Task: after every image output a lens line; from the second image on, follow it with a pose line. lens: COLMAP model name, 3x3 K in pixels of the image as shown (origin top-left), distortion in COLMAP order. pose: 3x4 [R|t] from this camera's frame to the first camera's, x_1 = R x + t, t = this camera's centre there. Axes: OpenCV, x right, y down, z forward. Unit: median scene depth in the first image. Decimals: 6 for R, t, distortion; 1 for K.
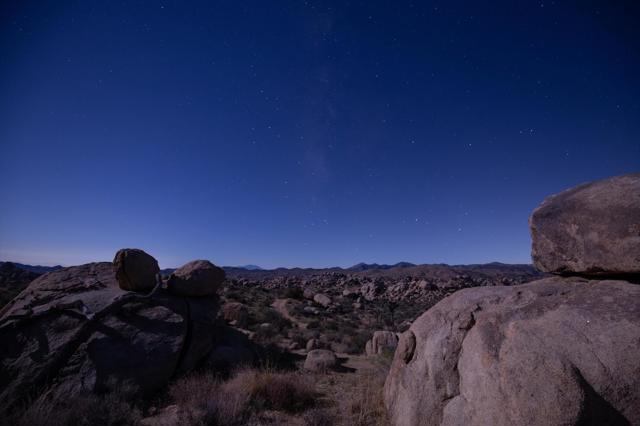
lens RADIAL K [[312.0, 0, 329.6], [0, 312.0, 206.2], [0, 0, 1]] dist [-0.028363, -0.000236]
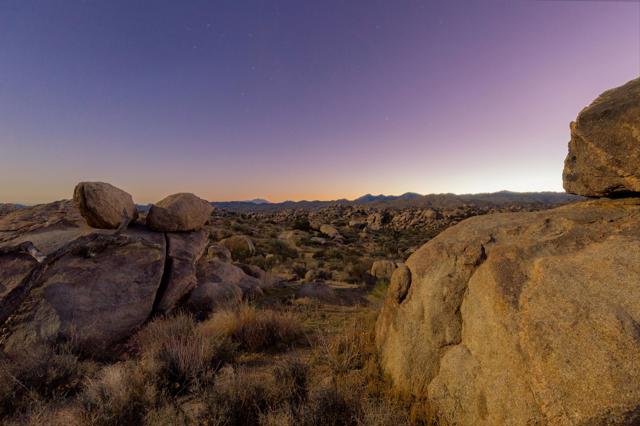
lens RADIAL K [[311.3, 0, 331.3], [0, 311.3, 215.3], [0, 0, 1]] dist [0.012944, -0.000387]
pose [[0.999525, -0.023642, -0.019776, 0.072717], [0.027723, 0.969984, 0.241585, 0.052571], [0.013471, -0.242018, 0.970178, 0.192275]]
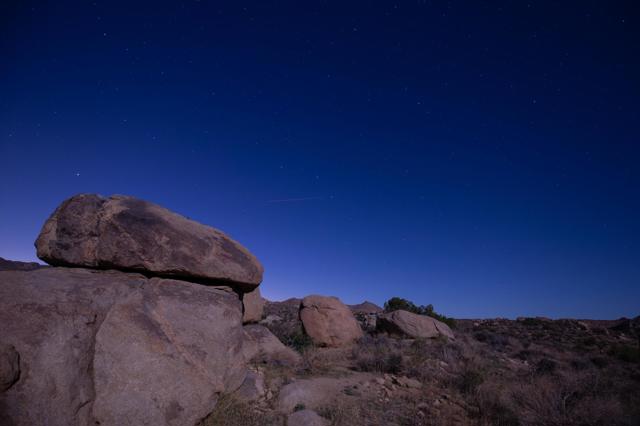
lens RADIAL K [[312.0, 0, 329.6], [0, 312.0, 206.2], [0, 0, 1]] dist [-0.028363, -0.000236]
pose [[-0.434969, 0.231676, 0.870131, -0.557761], [-0.271085, 0.887810, -0.371895, 0.193013], [-0.858670, -0.397642, -0.323366, 0.667826]]
